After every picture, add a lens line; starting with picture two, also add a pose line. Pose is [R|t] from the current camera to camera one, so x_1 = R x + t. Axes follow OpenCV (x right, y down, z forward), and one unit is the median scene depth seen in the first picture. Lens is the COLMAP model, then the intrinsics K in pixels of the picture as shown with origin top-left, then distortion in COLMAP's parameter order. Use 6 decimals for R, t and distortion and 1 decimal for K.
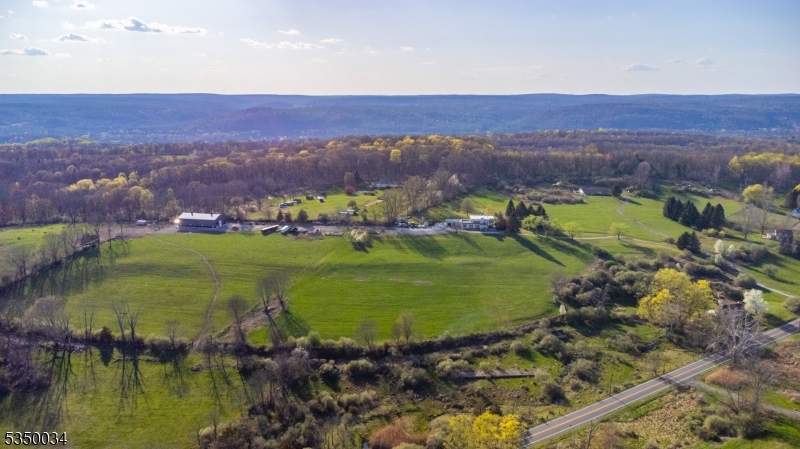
lens RADIAL K [[614.5, 0, 397.7], [0, 614.5, 224.6], [0, 0, 1]] dist [0.001824, -0.013481]
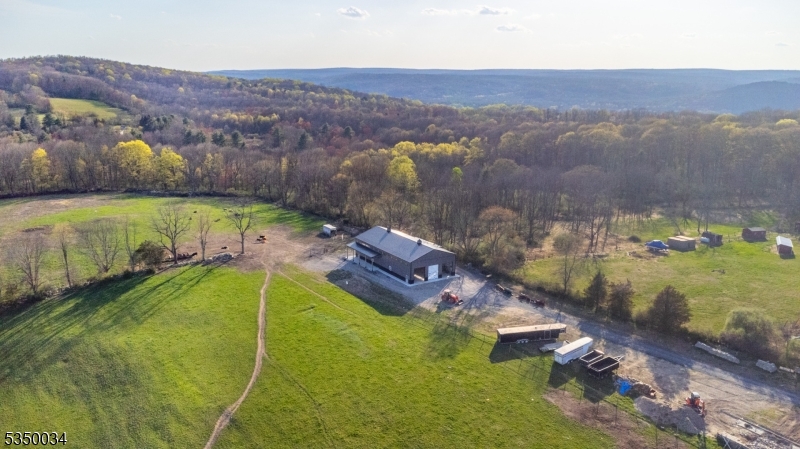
lens RADIAL K [[614.5, 0, 400.6], [0, 614.5, 225.1], [0, 0, 1]] dist [0.001824, -0.013481]
pose [[0.723663, 0.177900, -0.666831, -0.061670], [-0.157925, 0.983255, 0.090933, -0.061304], [0.671842, 0.039505, 0.739640, 0.712841]]
